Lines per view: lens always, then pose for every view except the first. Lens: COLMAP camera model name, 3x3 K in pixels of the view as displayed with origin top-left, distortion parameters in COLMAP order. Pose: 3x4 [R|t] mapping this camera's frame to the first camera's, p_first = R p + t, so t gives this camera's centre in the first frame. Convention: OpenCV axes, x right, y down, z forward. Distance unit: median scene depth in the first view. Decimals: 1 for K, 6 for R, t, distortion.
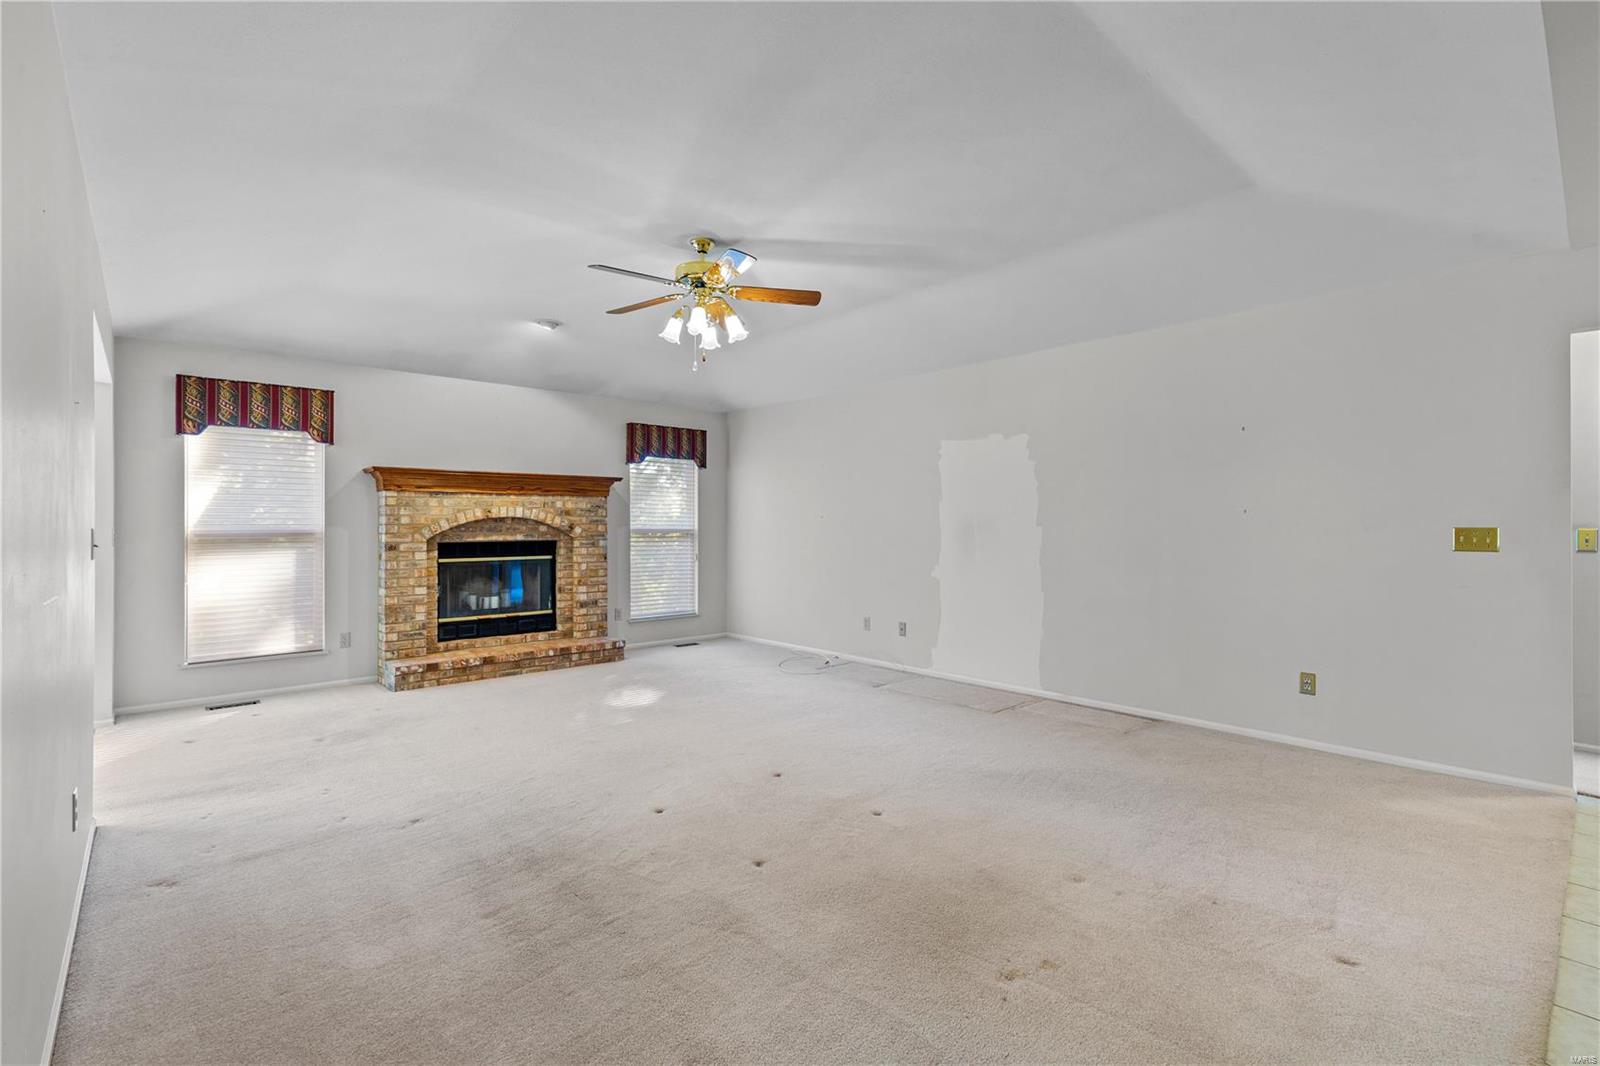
lens RADIAL K [[731.3, 0, 806.5], [0, 731.3, 523.2], [0, 0, 1]] dist [0.010249, -0.000227]
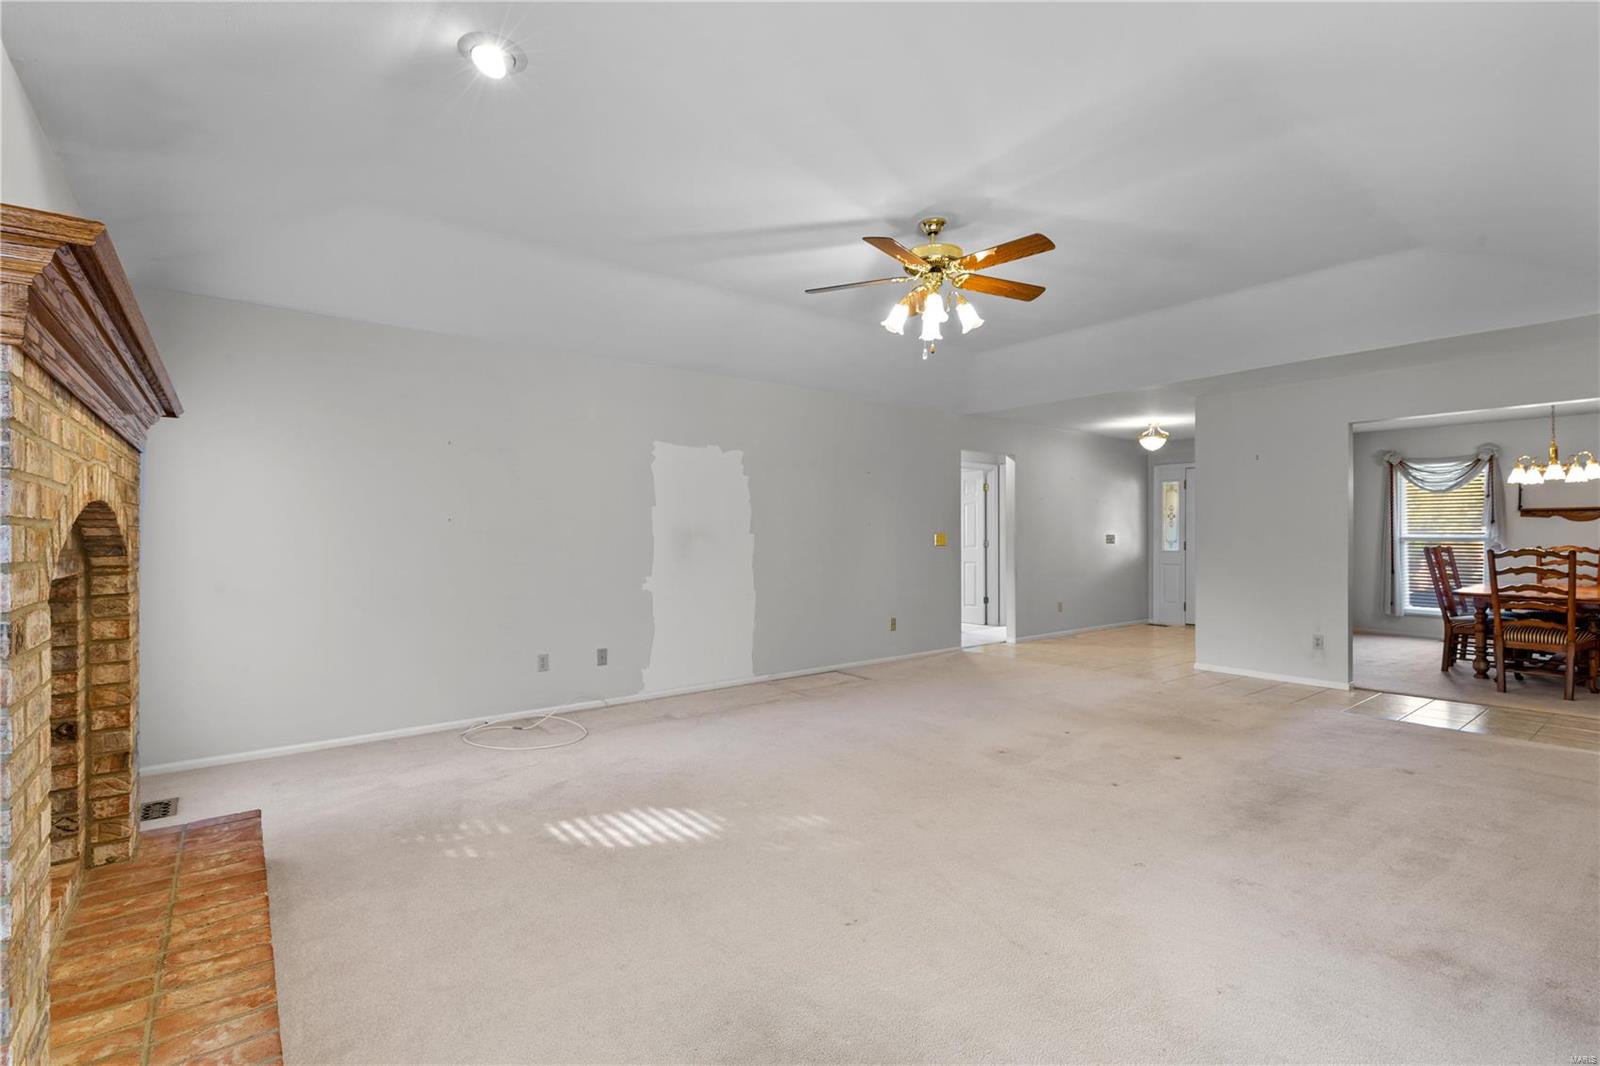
lens RADIAL K [[722.0, 0, 805.4], [0, 722.0, 530.3], [0, 0, 1]] dist [0.006229, -0.000666]
pose [[0.077223, 0.001020, 0.997013, -0.684939], [-0.001461, 0.999999, -0.000910, -0.000123], [-0.997013, -0.001387, 0.077224, 0.709725]]
